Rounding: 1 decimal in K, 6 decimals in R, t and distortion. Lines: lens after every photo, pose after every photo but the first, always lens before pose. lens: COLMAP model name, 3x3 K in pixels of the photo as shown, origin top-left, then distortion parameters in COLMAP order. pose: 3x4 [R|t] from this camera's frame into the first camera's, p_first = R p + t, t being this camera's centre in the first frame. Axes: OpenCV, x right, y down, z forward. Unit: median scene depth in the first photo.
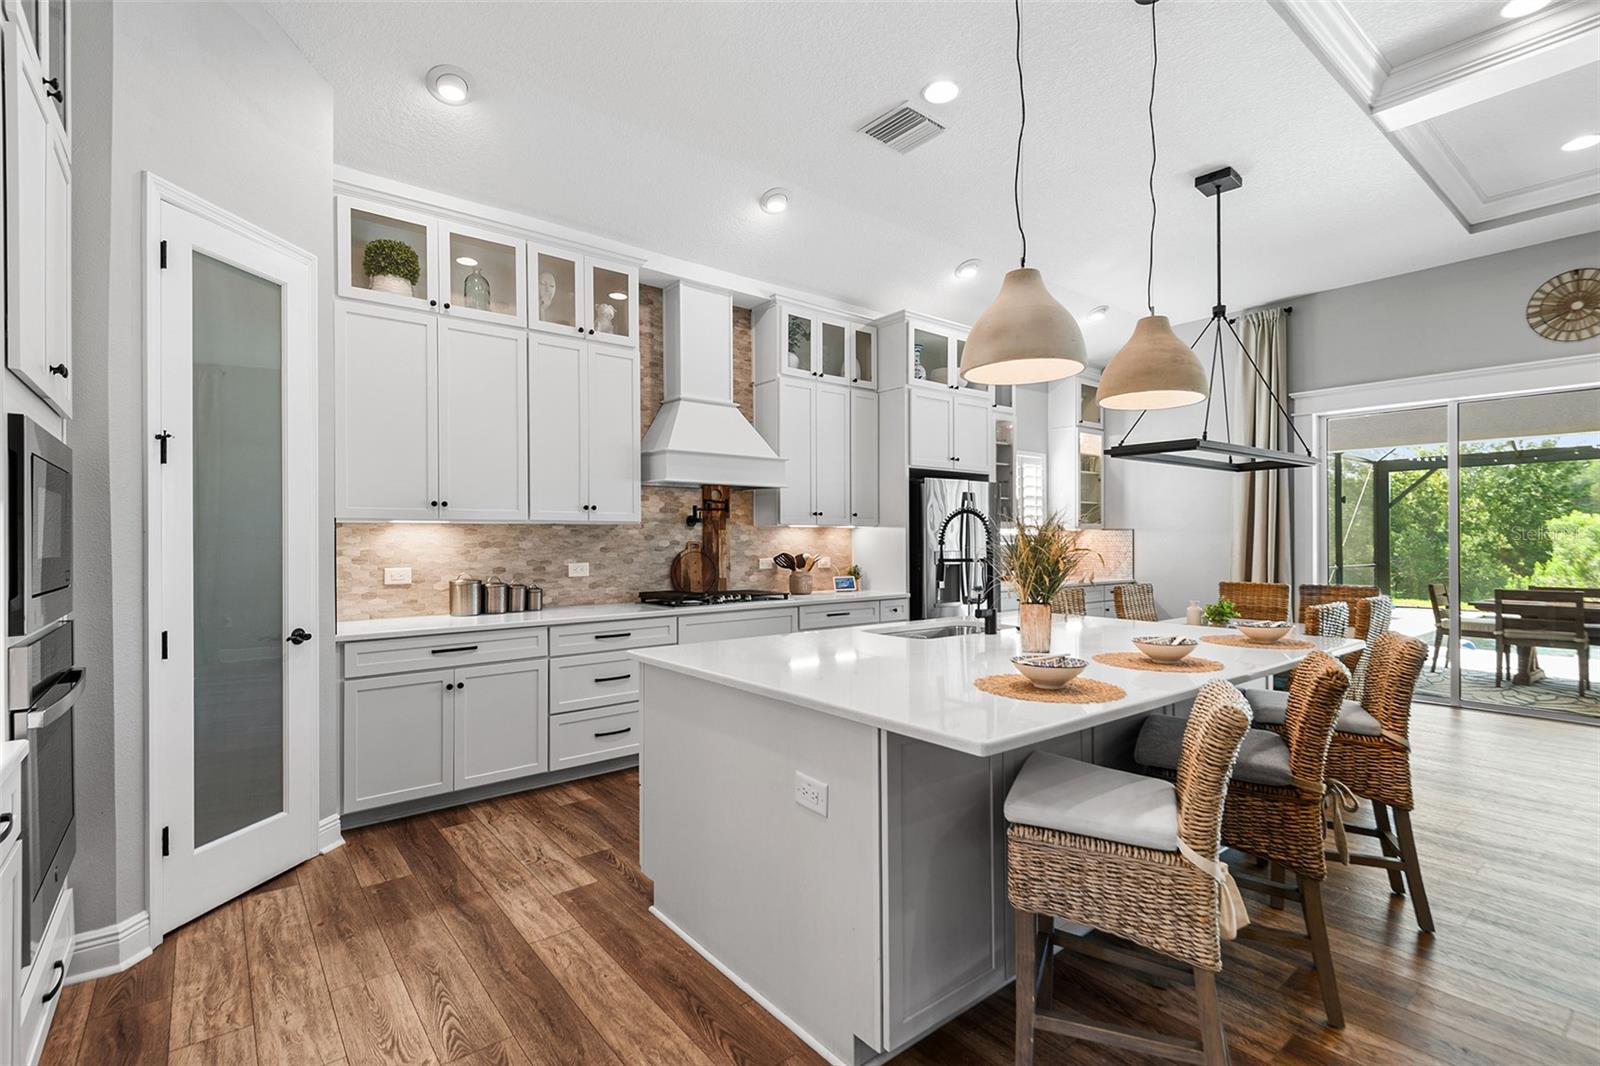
lens RADIAL K [[742.6, 0, 799.7], [0, 742.6, 537.6], [0, 0, 1]] dist [0.020519, -0.000413]
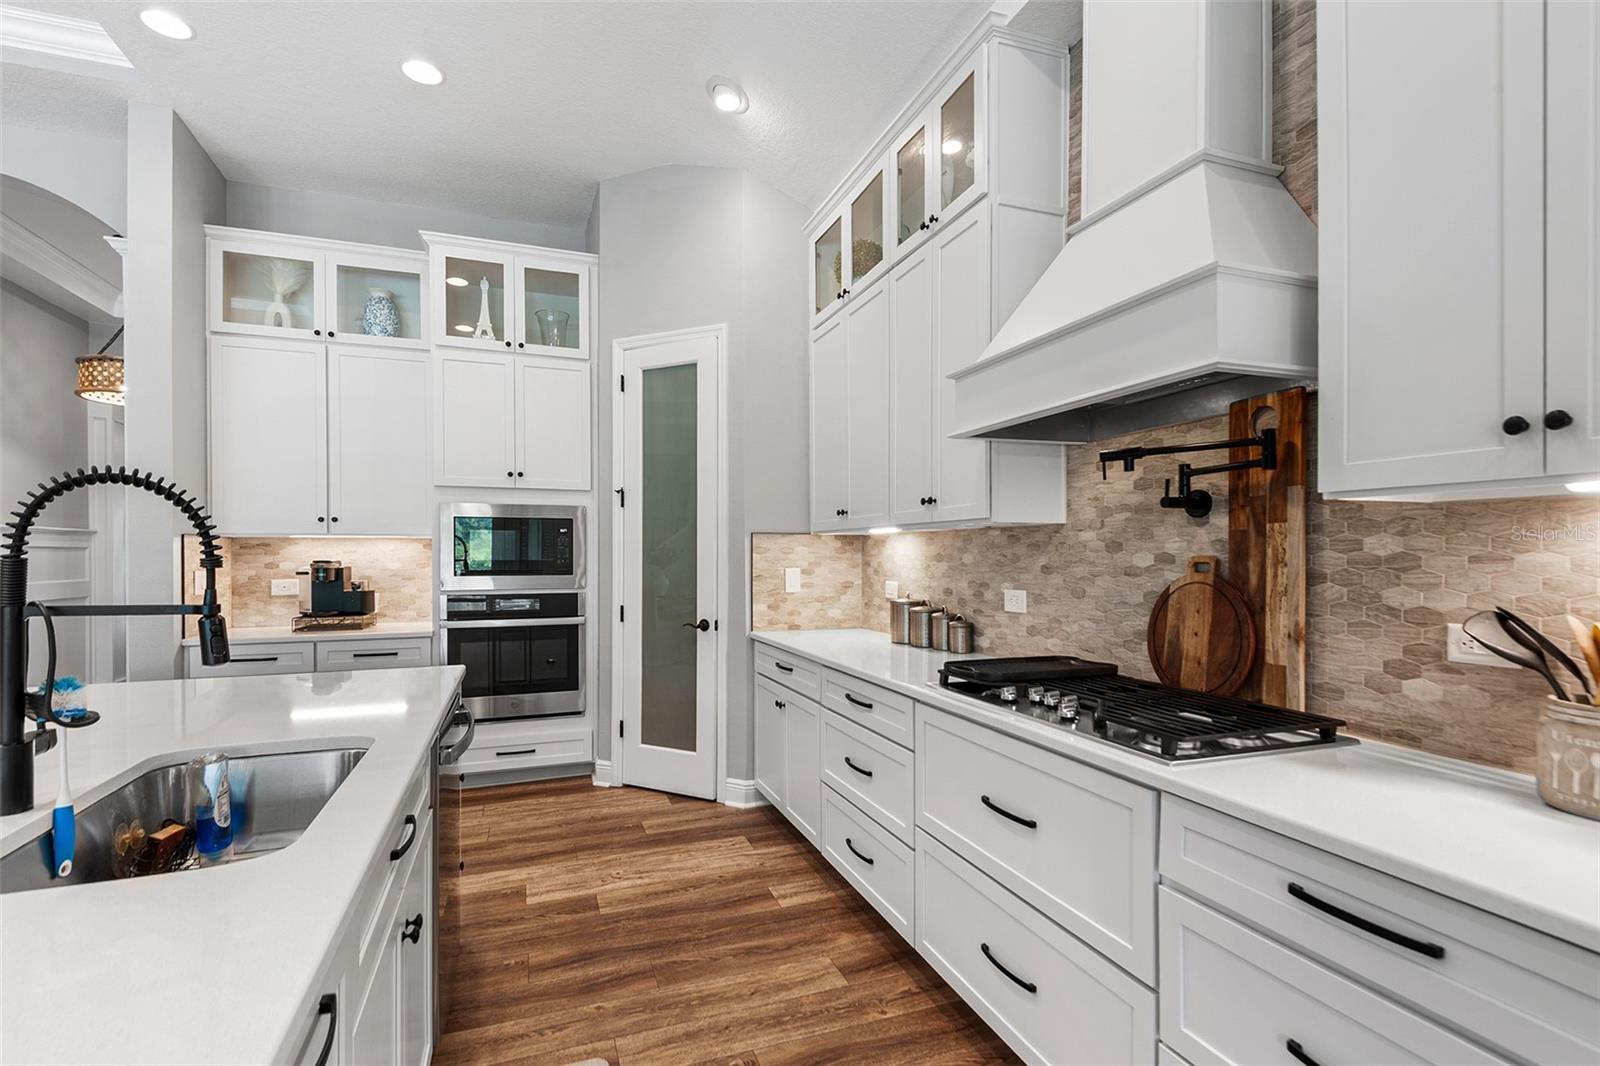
lens RADIAL K [[742.6, 0, 798.0], [0, 742.6, 555.1], [0, 0, 1]] dist [0.020519, -0.000413]
pose [[-0.320831, 0.005909, -0.947118, 0.348429], [0.003358, 0.999981, 0.005101, 0.002218], [0.947131, -0.001544, -0.320845, 1.076735]]
